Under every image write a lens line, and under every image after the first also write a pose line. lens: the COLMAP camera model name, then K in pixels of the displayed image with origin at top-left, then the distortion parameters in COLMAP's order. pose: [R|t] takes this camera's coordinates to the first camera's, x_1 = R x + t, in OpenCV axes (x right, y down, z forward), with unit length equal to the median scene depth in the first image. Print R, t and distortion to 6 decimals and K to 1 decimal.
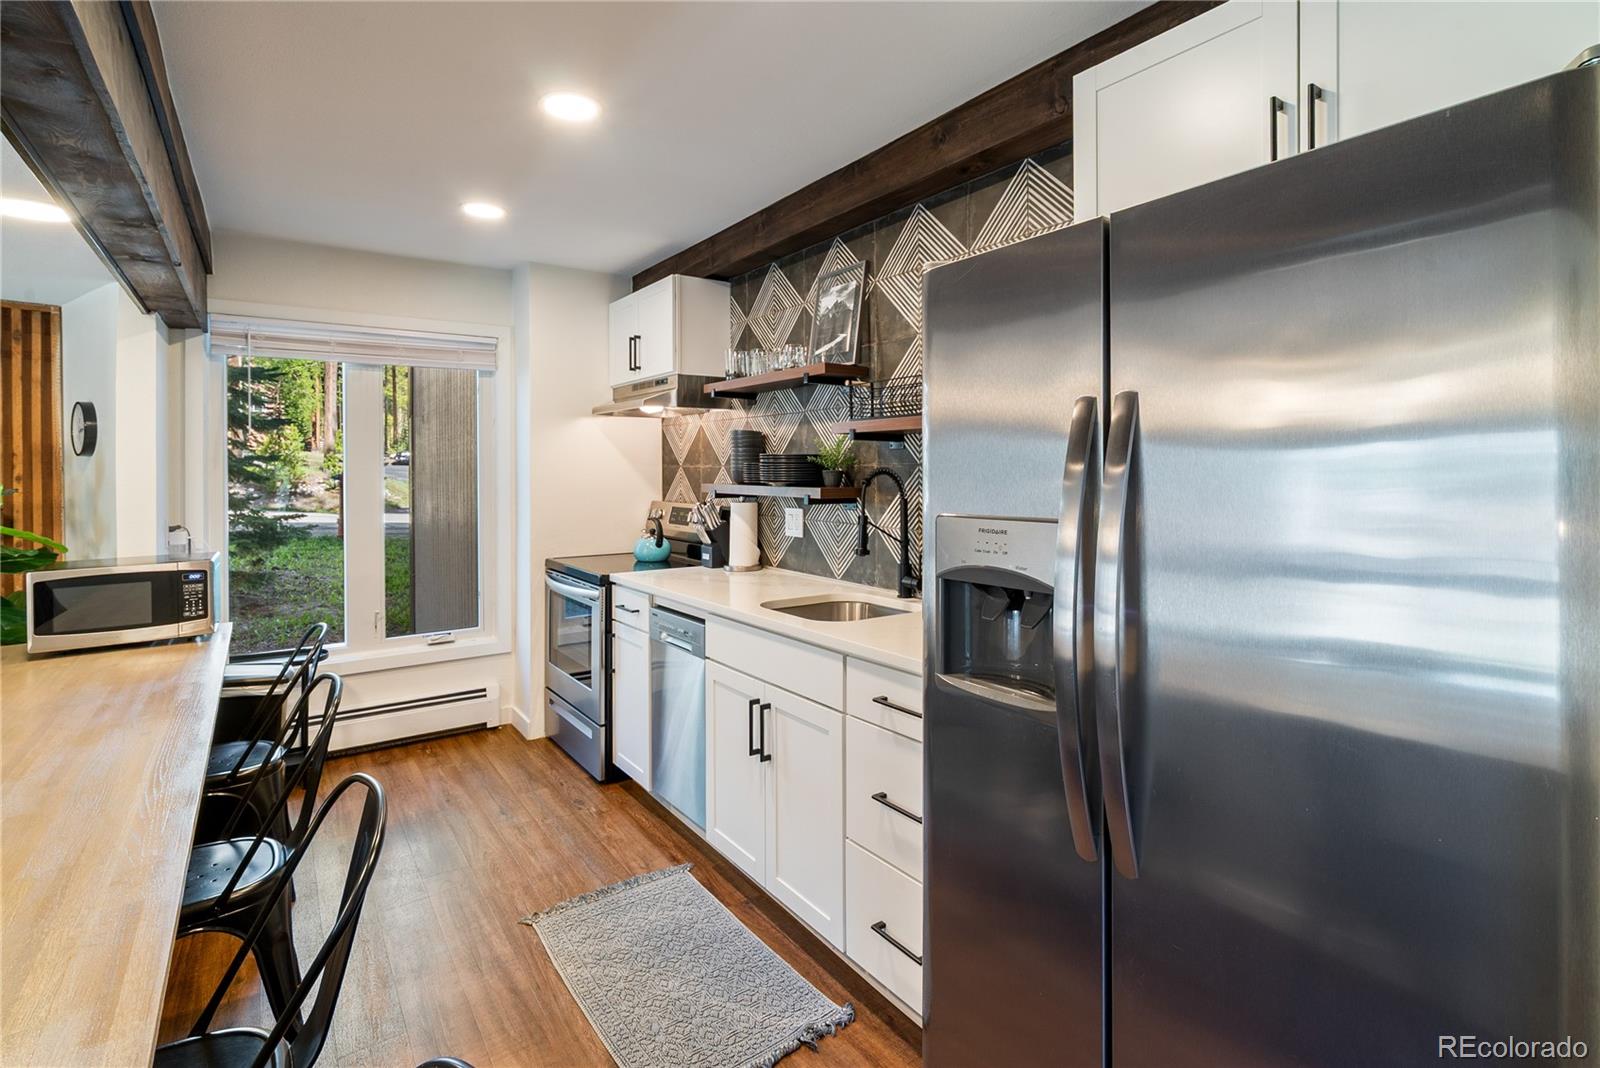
lens RADIAL K [[753.5, 0, 788.2], [0, 753.5, 467.5], [0, 0, 1]] dist [-0.001859, -0.000147]
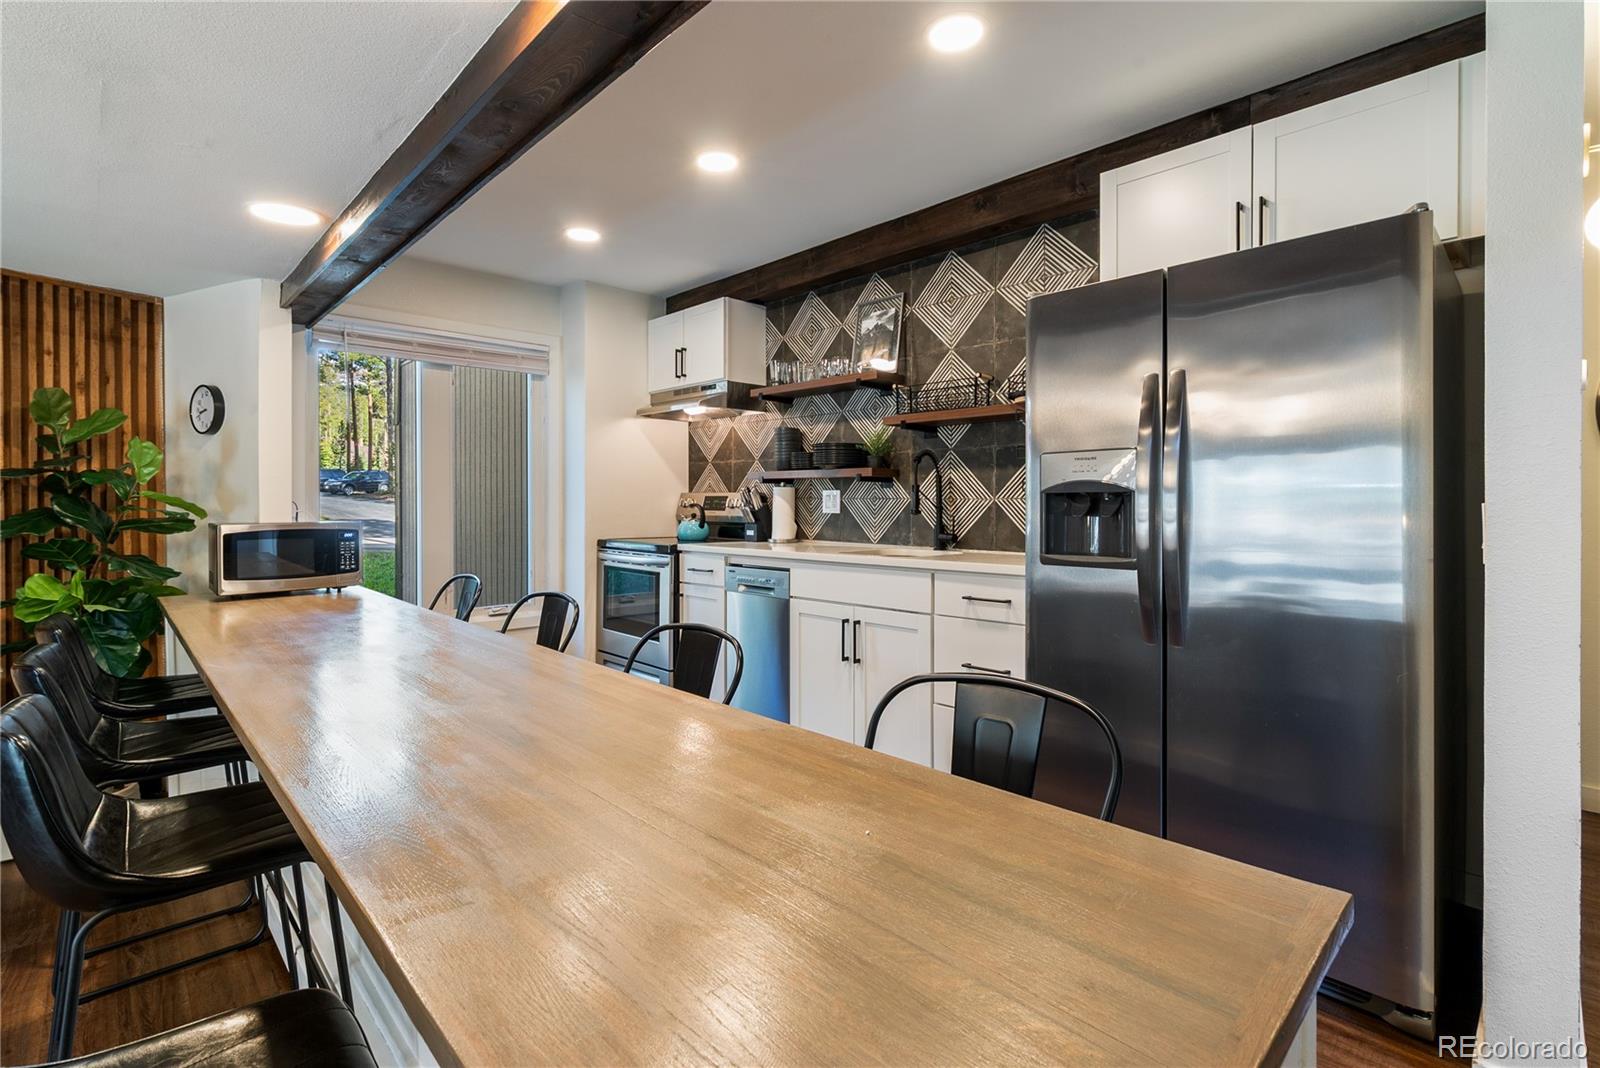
lens RADIAL K [[737.3, 0, 796.5], [0, 737.3, 498.8], [0, 0, 1]] dist [-0.001311, -0.000287]
pose [[0.988214, 0.007569, 0.152889, -0.234782], [-0.007316, 0.999971, -0.002216, 0.071453], [-0.152901, 0.001071, 0.988241, -0.189360]]
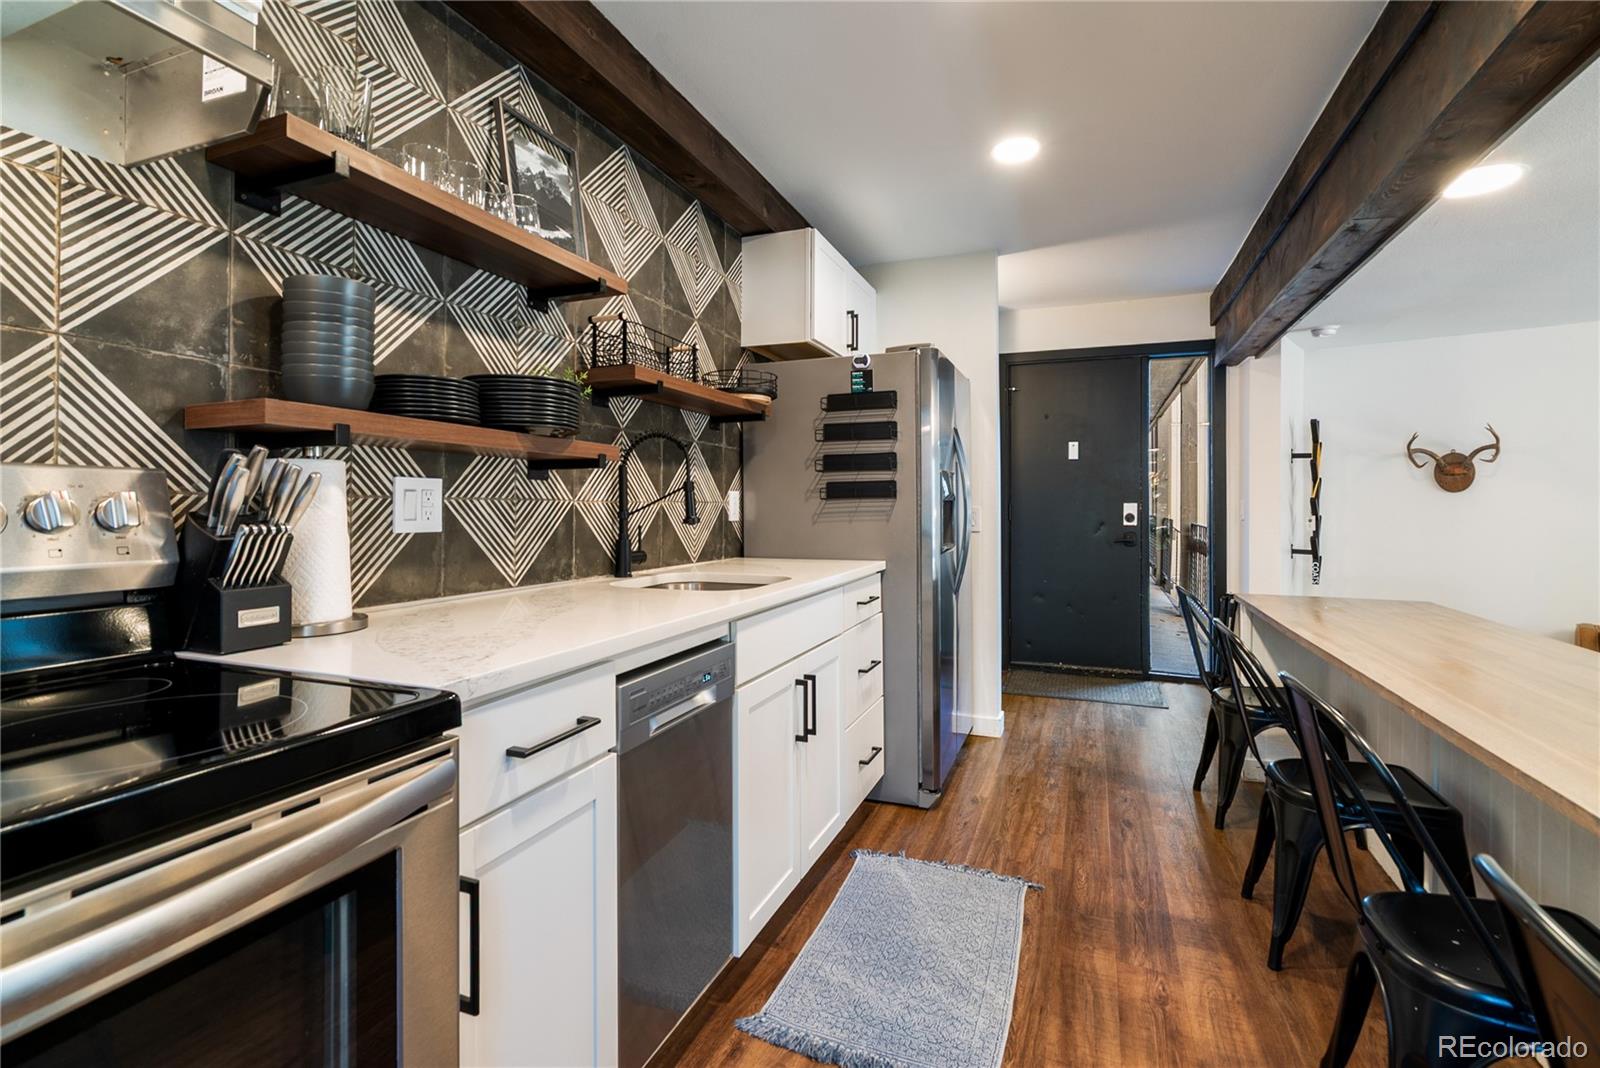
lens RADIAL K [[737.3, 0, 796.5], [0, 737.3, 498.8], [0, 0, 1]] dist [-0.001311, -0.000287]
pose [[-0.546171, 0.012221, 0.837585, -0.556672], [-0.003074, 0.999858, -0.016593, 0.076391], [-0.837668, -0.011637, -0.546055, 1.062507]]
